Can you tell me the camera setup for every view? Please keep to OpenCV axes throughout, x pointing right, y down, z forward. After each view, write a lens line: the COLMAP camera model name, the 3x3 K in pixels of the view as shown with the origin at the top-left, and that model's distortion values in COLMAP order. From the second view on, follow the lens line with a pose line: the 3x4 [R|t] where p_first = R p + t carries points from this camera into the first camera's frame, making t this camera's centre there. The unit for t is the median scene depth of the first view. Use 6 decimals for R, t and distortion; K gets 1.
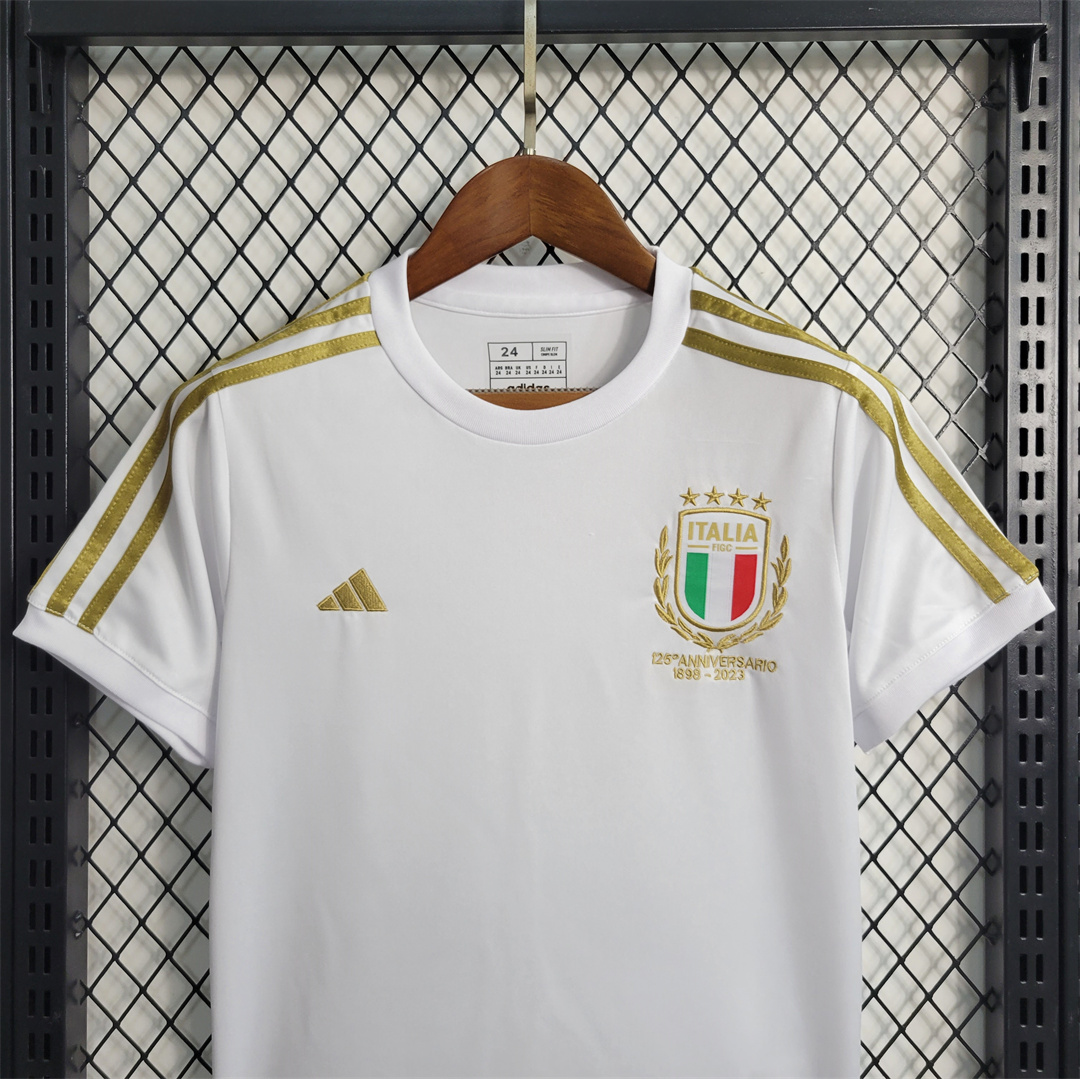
lens RADIAL K [[1134.3, 0, 540.0], [0, 1134.3, 539.5], [0, 0, 1]] dist [-0.018682, 0.023092]
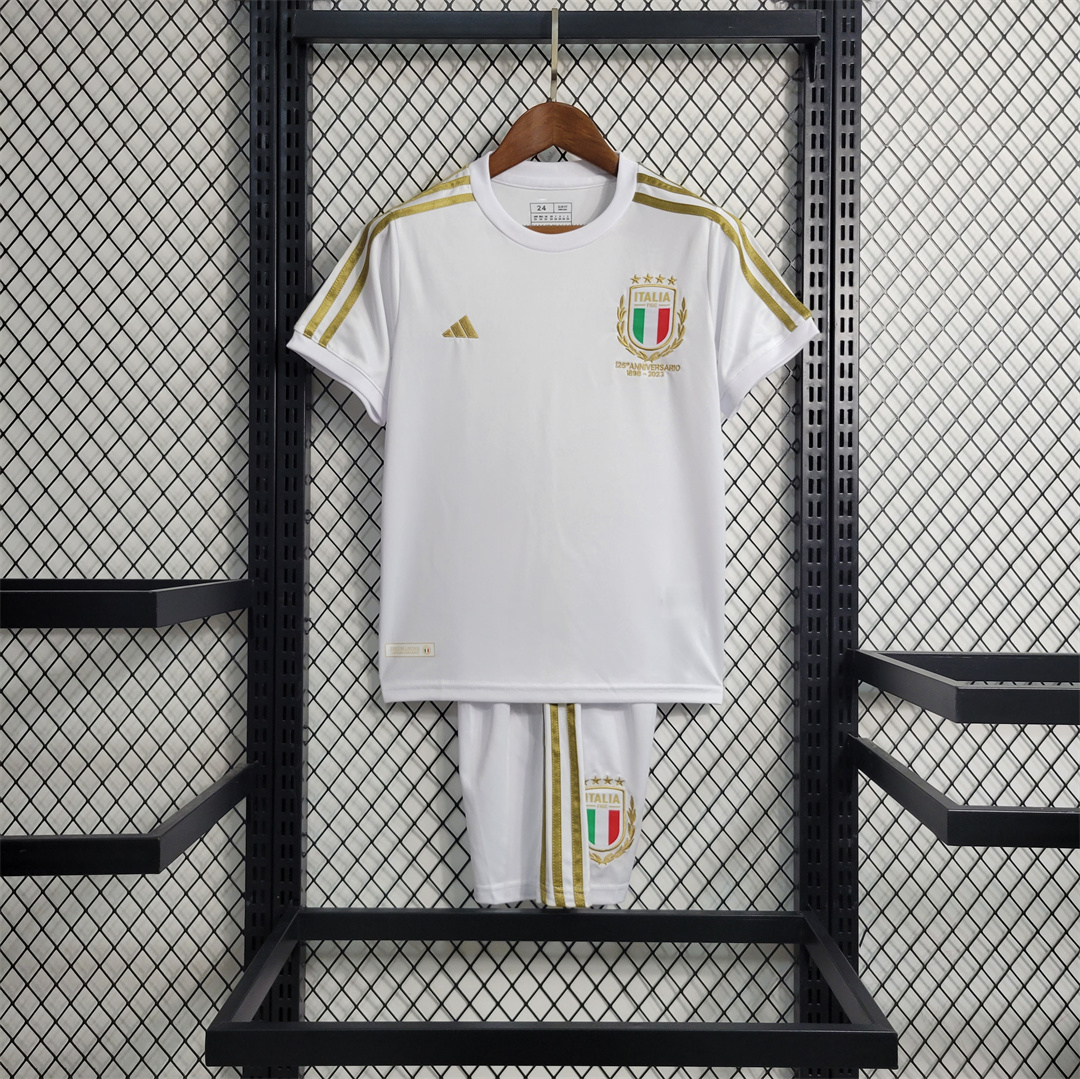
lens RADIAL K [[1079.8, 0, 540.0], [0, 1079.8, 539.5], [0, 0, 1]] dist [-0.015426, -0.010609]
pose [[0.999954, 0.004360, 0.008573, -0.044294], [-0.004438, 0.999949, 0.009076, 0.386273], [-0.008533, -0.009114, 0.999922, -0.833410]]
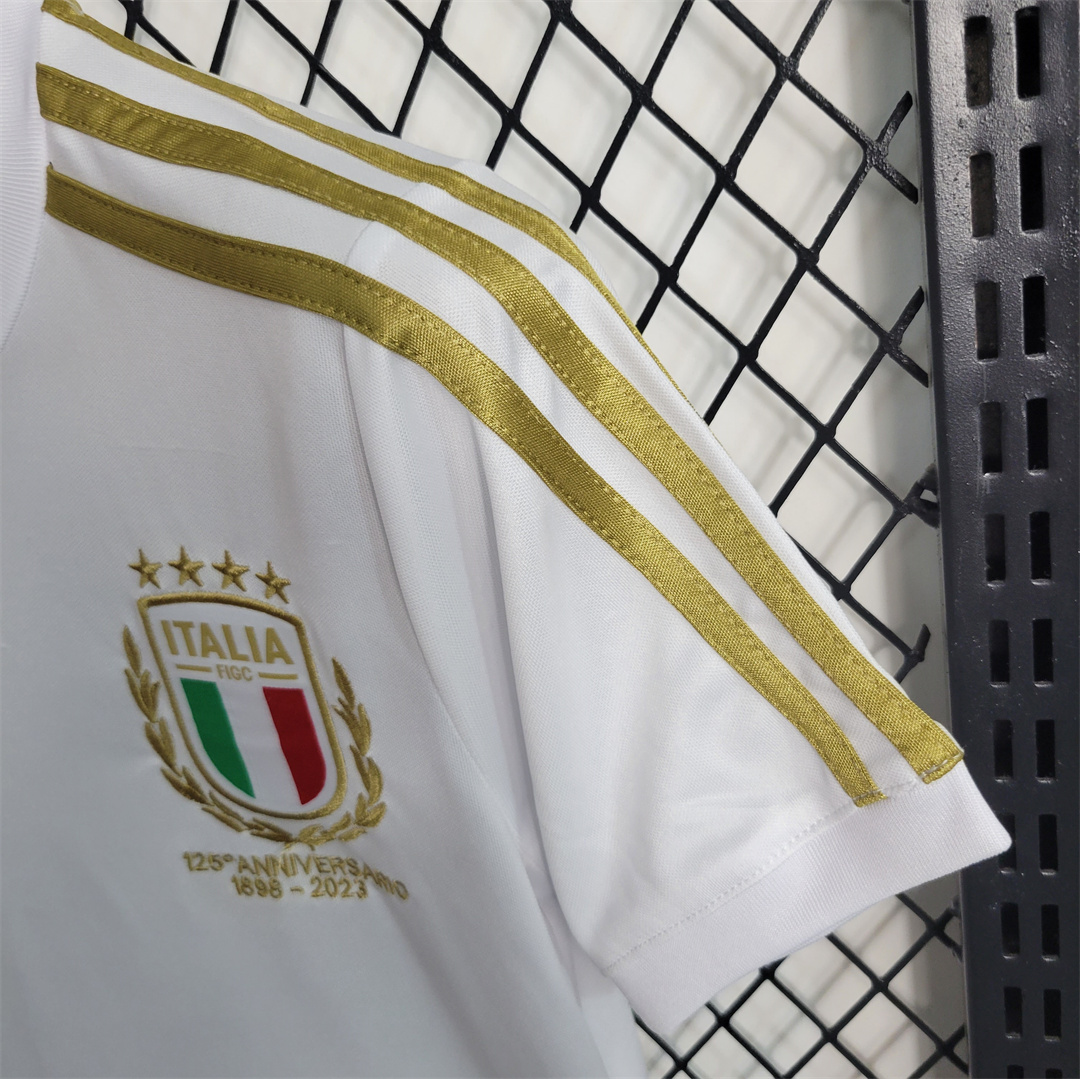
lens RADIAL K [[1134.3, 0, 540.0], [0, 1134.3, 539.5], [0, 0, 1]] dist [-0.018682, 0.023092]
pose [[0.956954, -0.066363, -0.282552, 0.400100], [0.153717, 0.941649, 0.299446, -0.155427], [0.246193, -0.329989, 0.911316, 0.631254]]
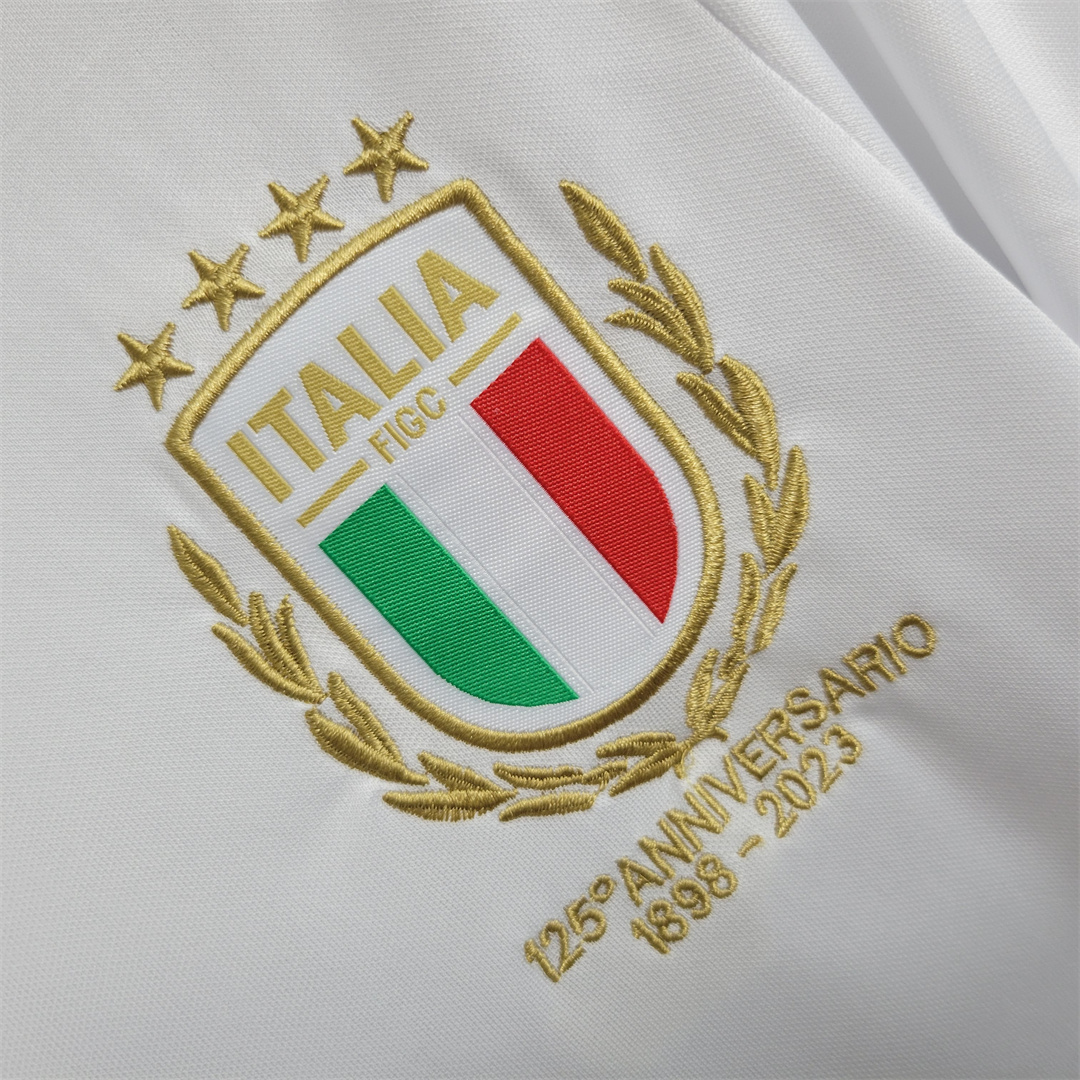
lens RADIAL K [[1079.8, 0, 540.0], [0, 1079.8, 540.0], [0, 0, 1]] dist [-0.015426, -0.010609]
pose [[0.711098, -0.698217, 0.082654, 0.143362], [0.699995, 0.714079, 0.009891, 0.039430], [-0.065927, 0.050824, 0.996529, 0.773665]]
